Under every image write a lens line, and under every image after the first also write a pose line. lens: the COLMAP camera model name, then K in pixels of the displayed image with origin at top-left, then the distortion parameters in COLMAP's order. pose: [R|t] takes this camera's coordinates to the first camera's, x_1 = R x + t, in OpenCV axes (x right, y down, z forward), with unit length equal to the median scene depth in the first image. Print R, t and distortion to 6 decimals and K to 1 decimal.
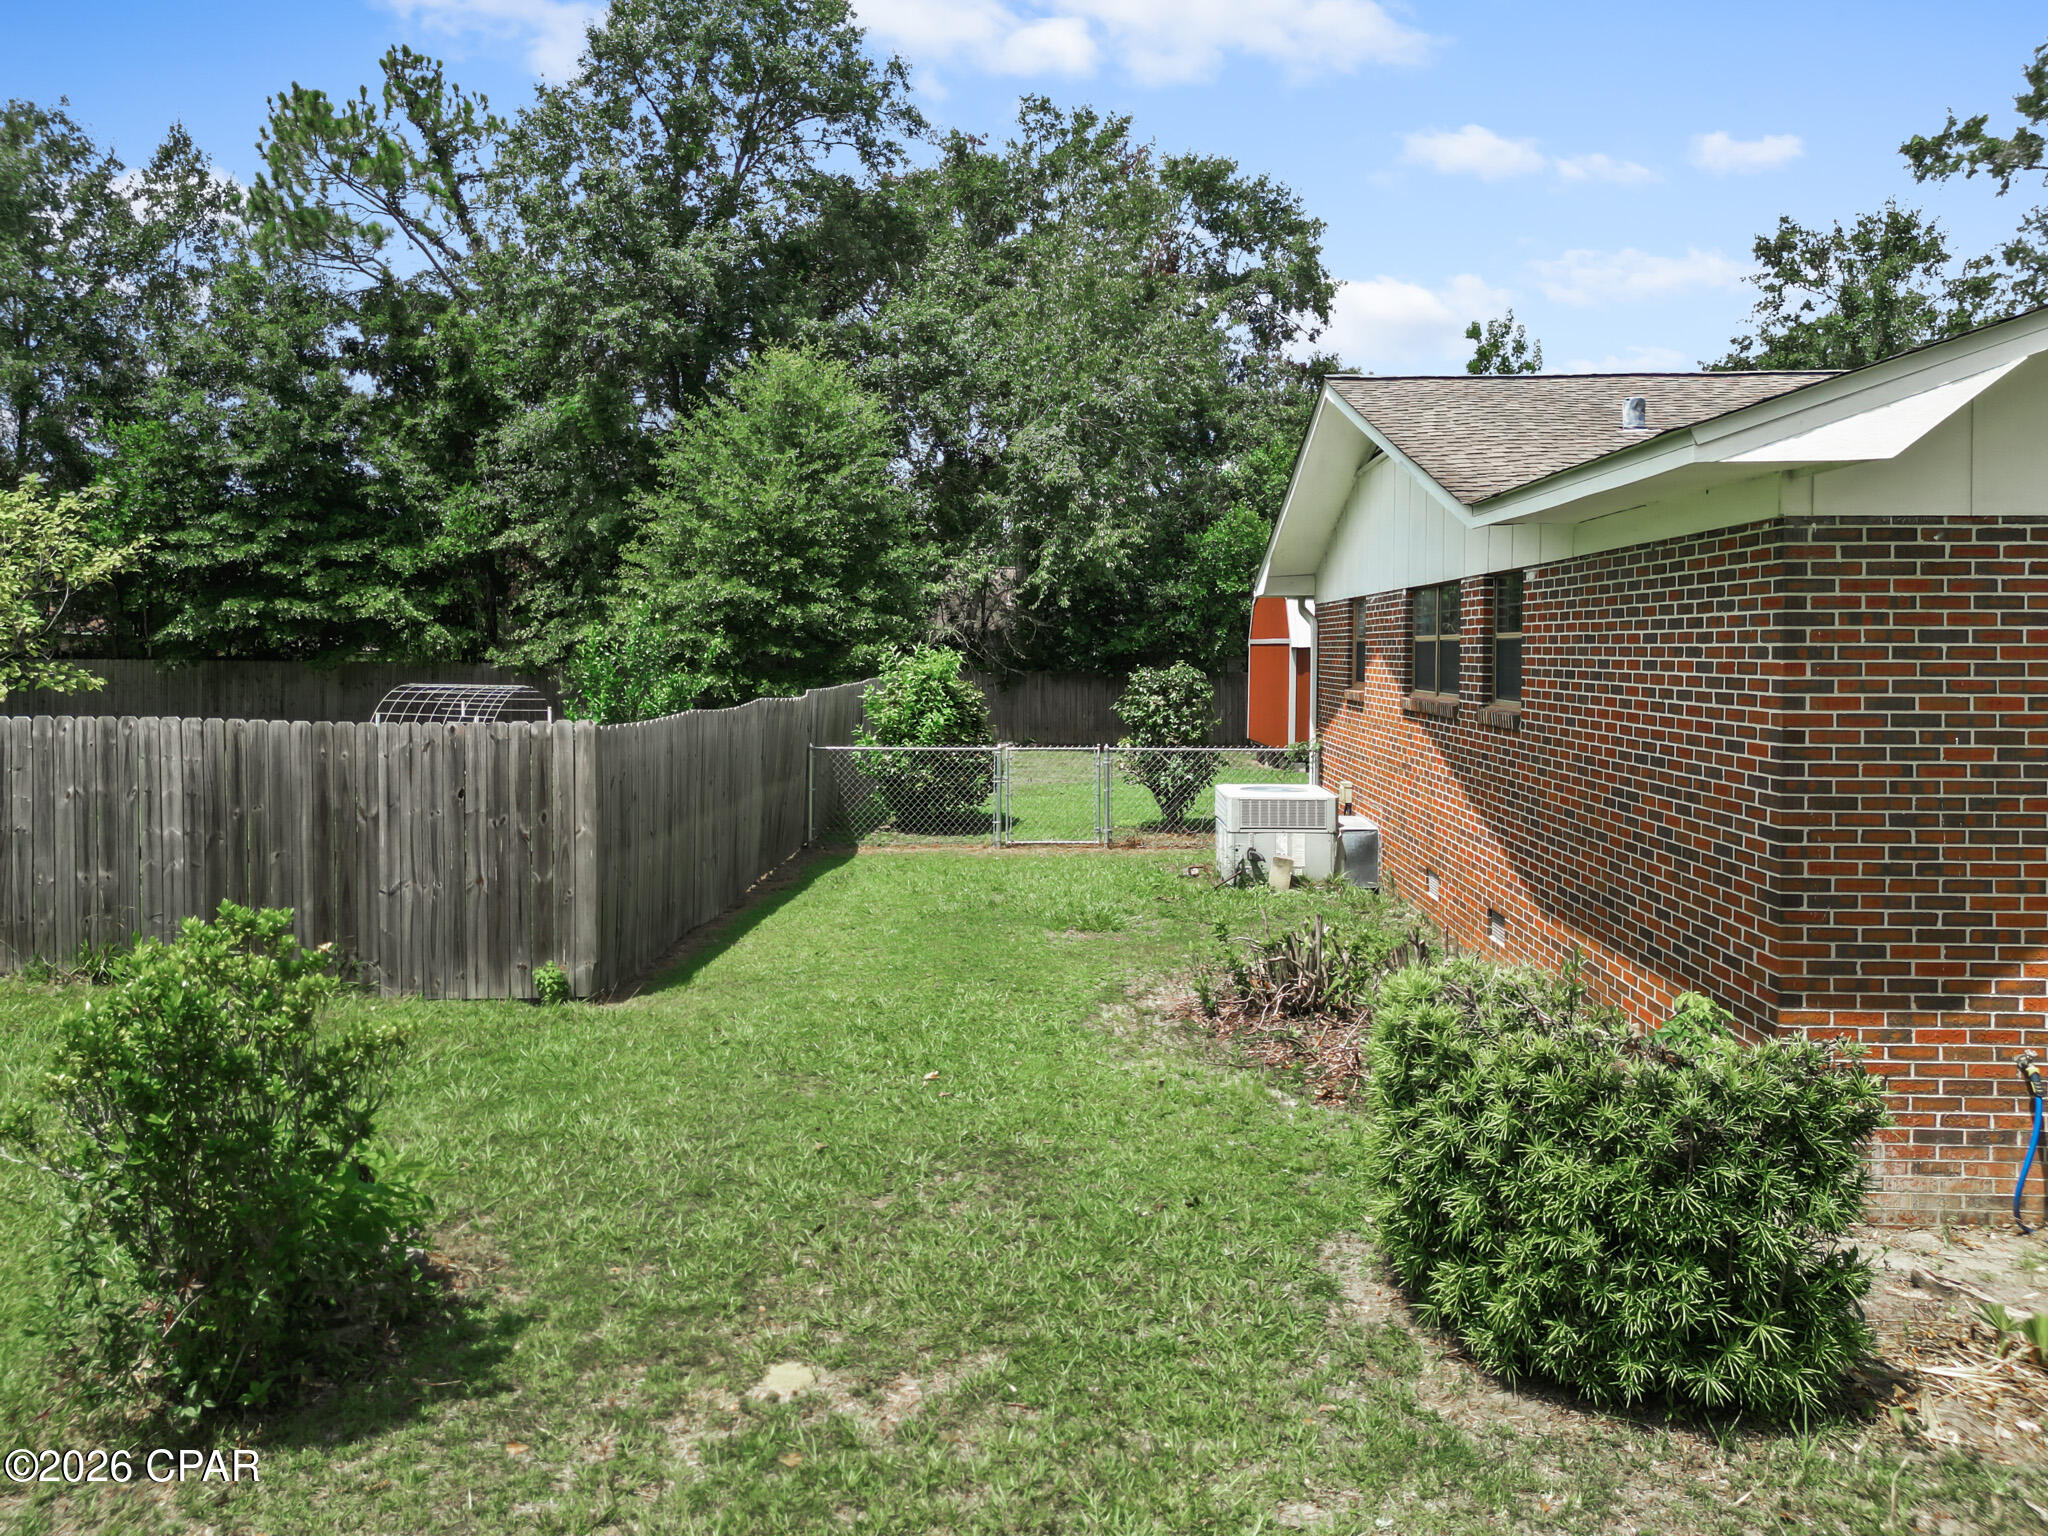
lens RADIAL K [[1469.1, 0, 1015.7], [0, 1469.1, 667.8], [0, 0, 1]] dist [0.045195, -0.047245]
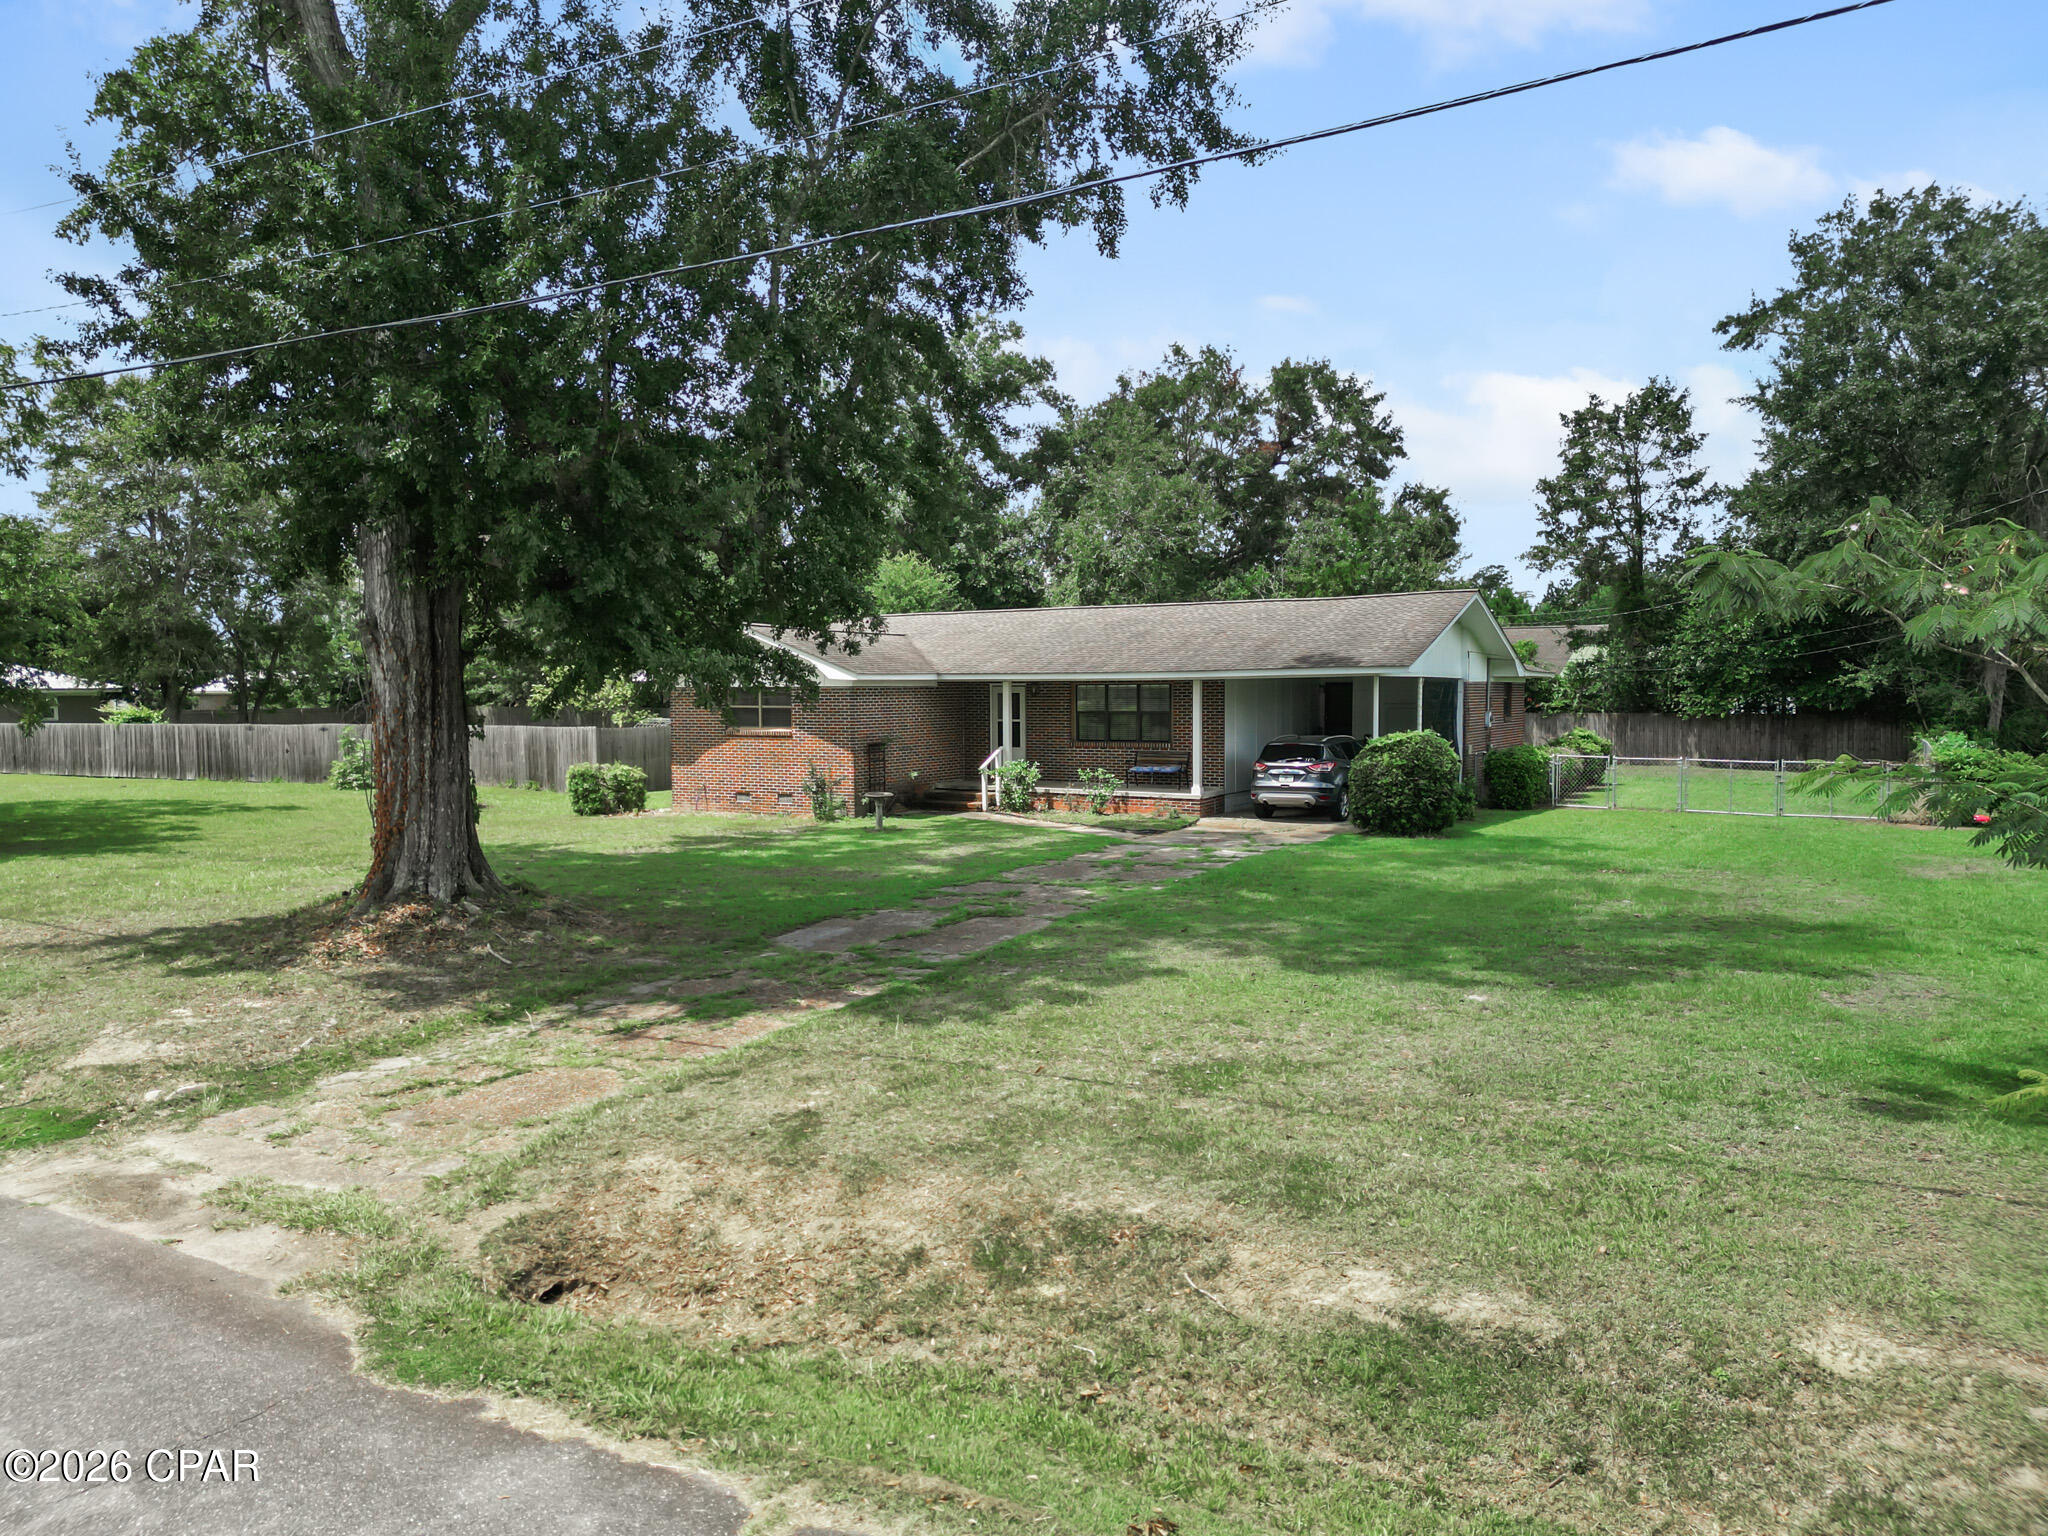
lens RADIAL K [[1441.7, 0, 1024.0], [0, 1441.7, 768.0], [0, 0, 1]] dist [0.082162, -0.084400]
pose [[0.882550, 0.017420, -0.469896, 0.760135], [0.002966, 0.999087, 0.042608, -0.003768], [0.470210, -0.038998, 0.881693, -0.570960]]
